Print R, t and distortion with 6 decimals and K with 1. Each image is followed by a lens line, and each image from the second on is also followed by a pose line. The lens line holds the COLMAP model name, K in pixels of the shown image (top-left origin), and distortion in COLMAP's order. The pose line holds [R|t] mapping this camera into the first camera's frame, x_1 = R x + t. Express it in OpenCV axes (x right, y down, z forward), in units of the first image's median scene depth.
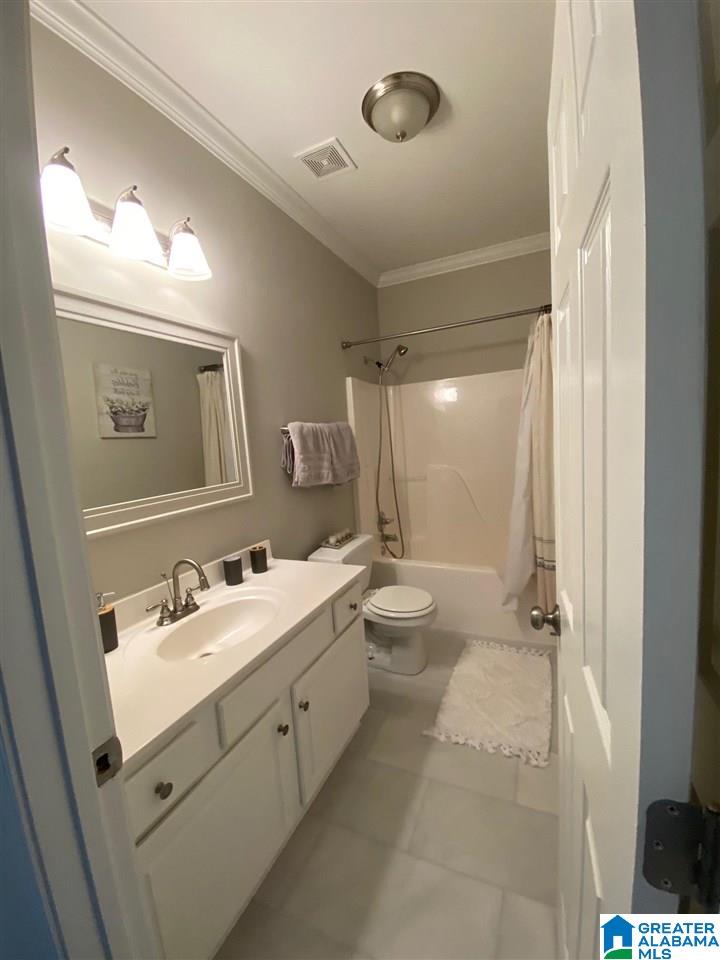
lens RADIAL K [[386.2, 0, 360.0], [0, 386.2, 480.0], [0, 0, 1]] dist [0.042343, -0.032434]
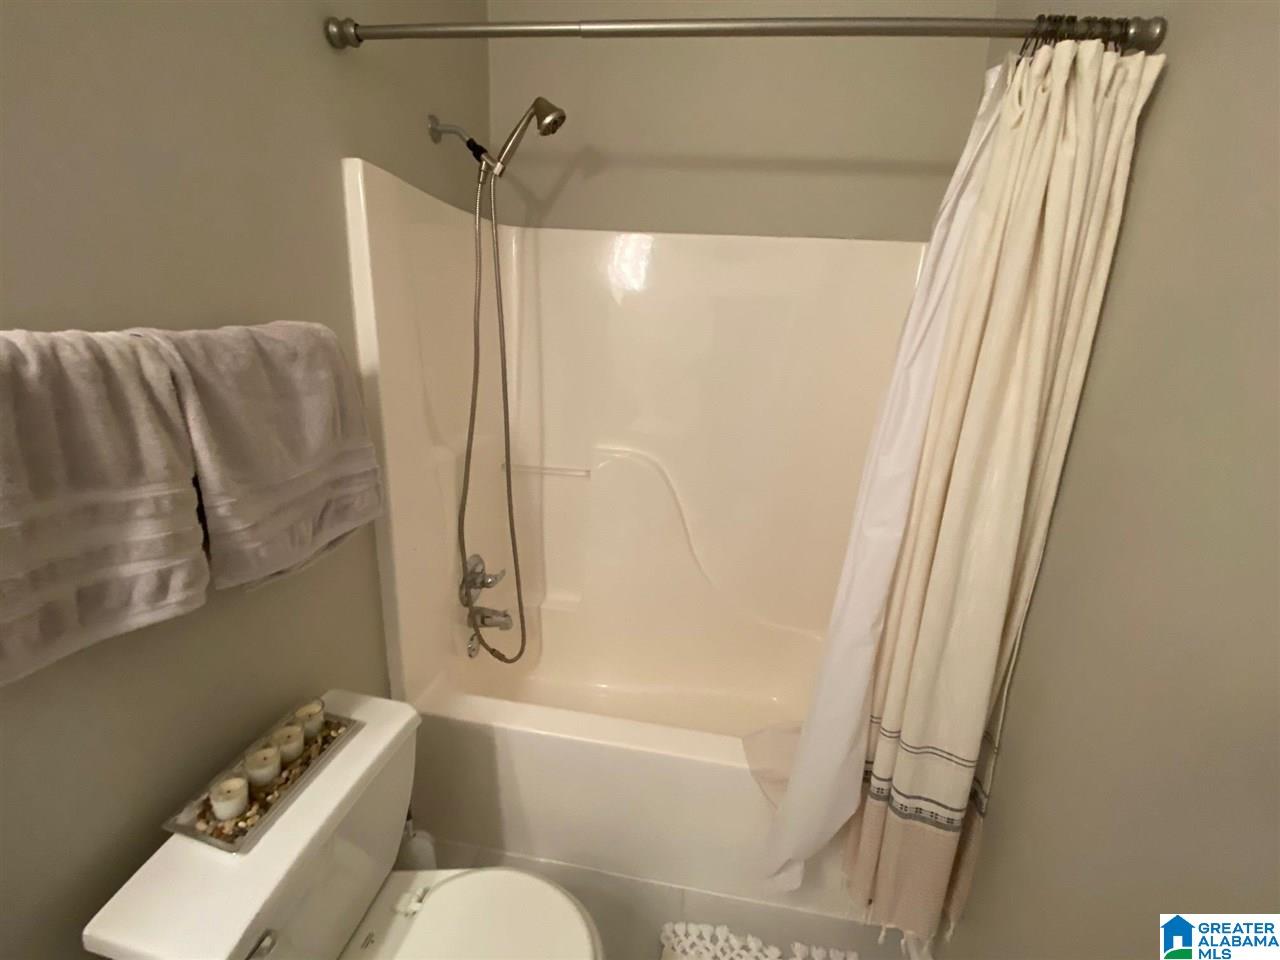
lens RADIAL K [[514.9, 0, 640.0], [0, 514.9, 480.0], [0, 0, 1]] dist [0.042343, -0.032434]
pose [[0.955162, 0.039621, 0.293421, 0.063564], [-0.090996, 0.982326, 0.163569, -0.103375], [-0.281755, -0.182935, 0.941886, 0.481553]]
